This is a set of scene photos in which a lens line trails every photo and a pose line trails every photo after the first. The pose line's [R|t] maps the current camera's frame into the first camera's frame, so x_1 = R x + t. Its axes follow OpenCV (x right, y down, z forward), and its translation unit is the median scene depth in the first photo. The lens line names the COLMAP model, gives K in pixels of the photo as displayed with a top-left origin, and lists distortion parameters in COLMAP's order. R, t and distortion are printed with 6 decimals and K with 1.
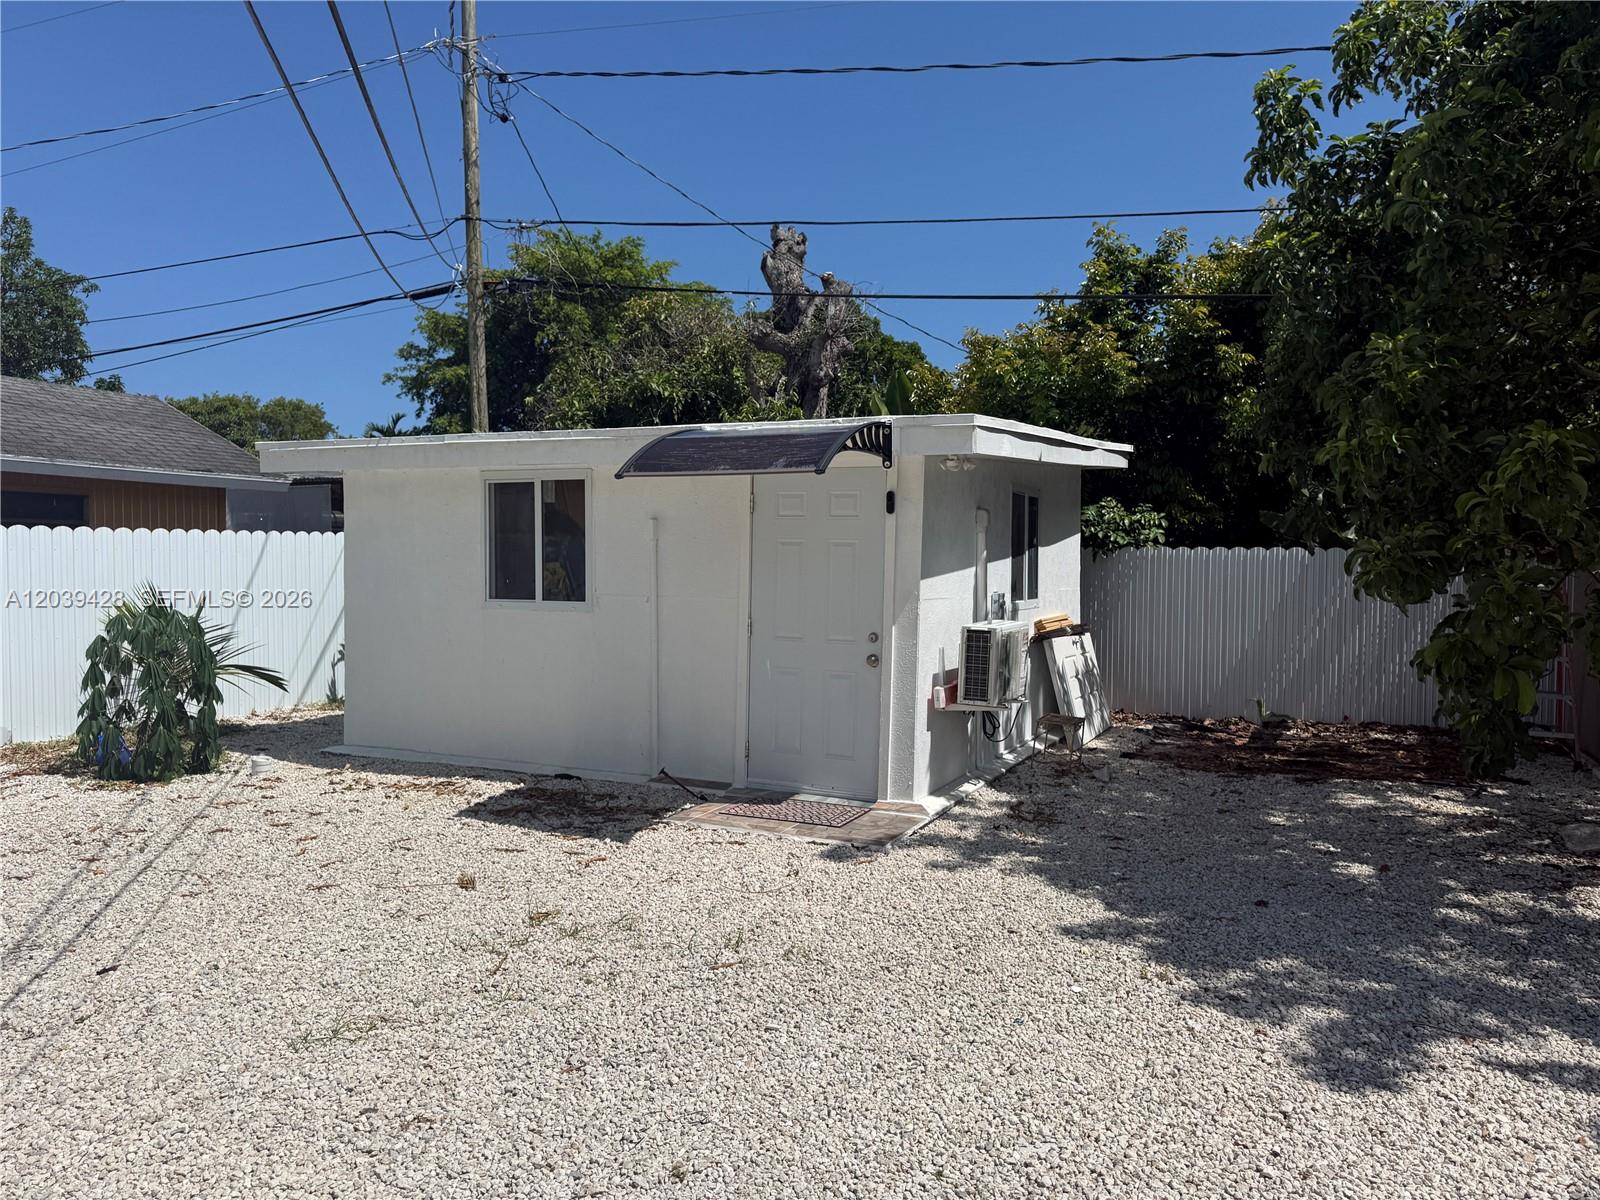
lens RADIAL K [[1114.1, 0, 800.0], [0, 1114.1, 600.0], [0, 0, 1]] dist [0.018118, -0.030879]
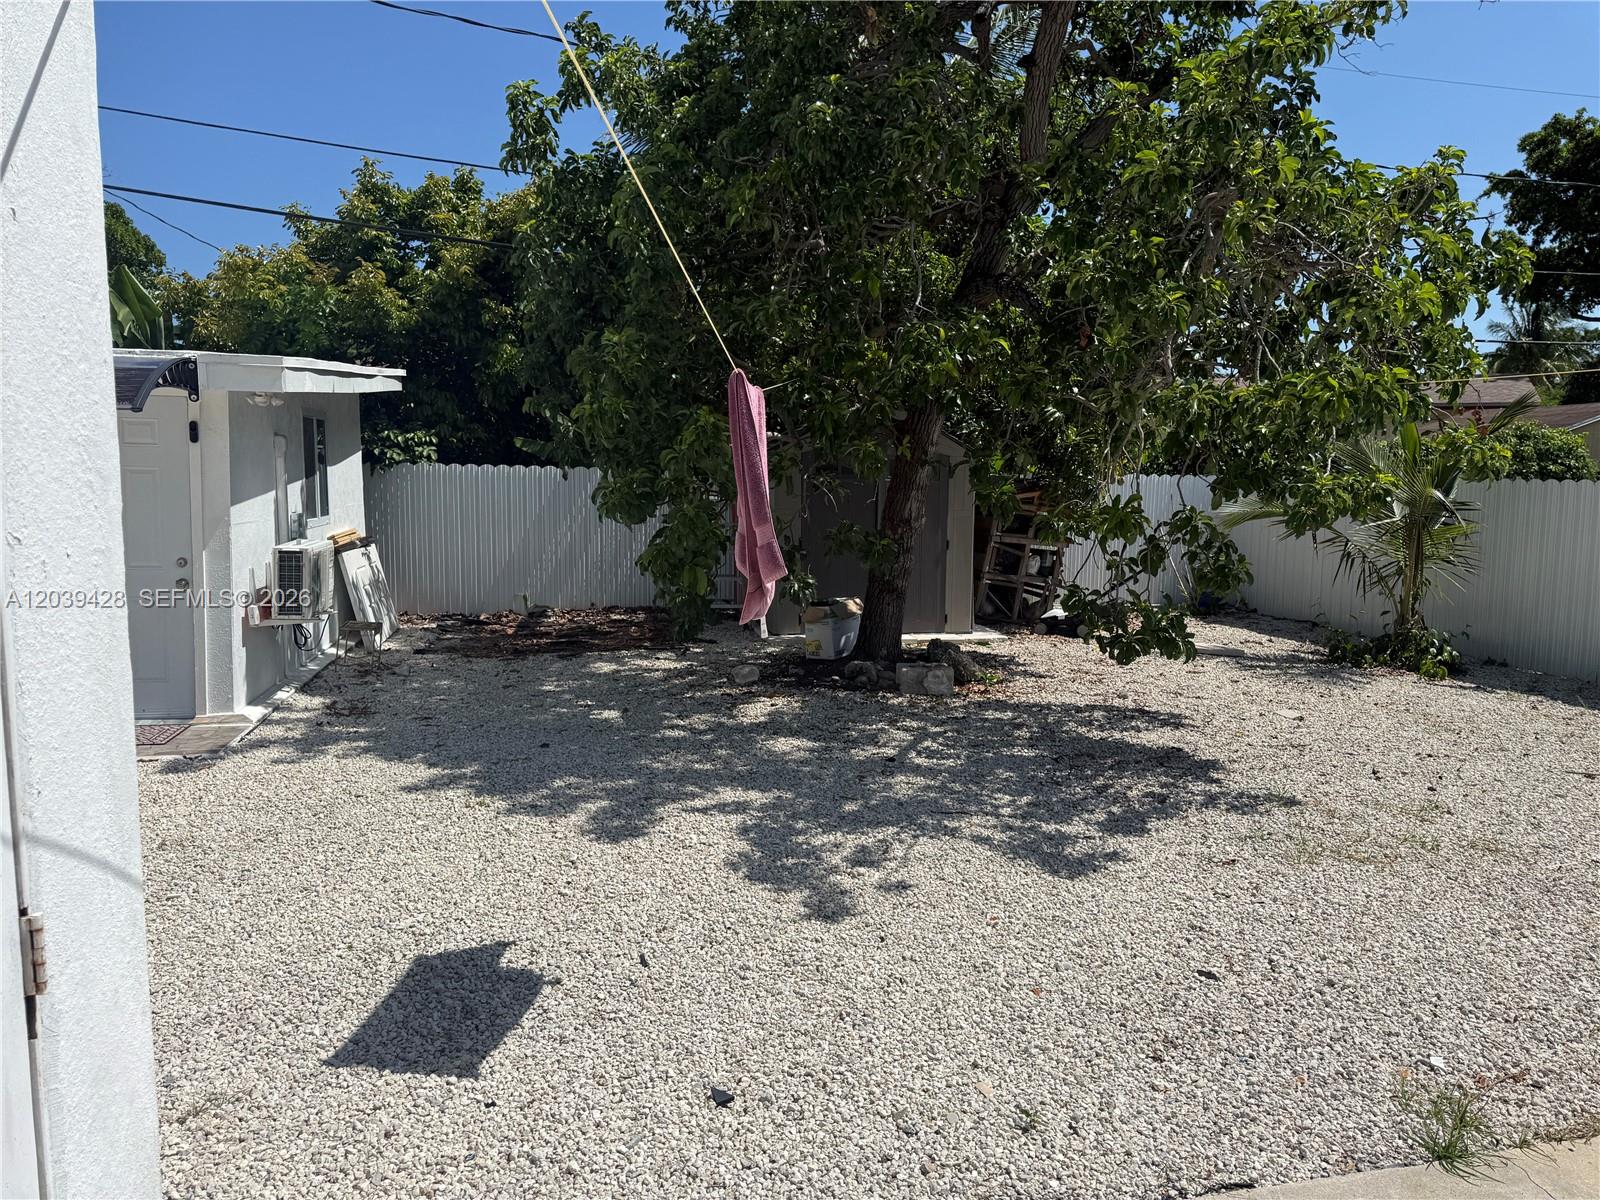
lens RADIAL K [[1114.1, 0, 800.0], [0, 1114.1, 600.0], [0, 0, 1]] dist [0.018118, -0.030879]
pose [[0.799662, -0.070004, 0.596355, -0.112004], [0.016031, 0.995316, 0.095340, -0.023757], [-0.600236, -0.066680, 0.797039, -0.212156]]
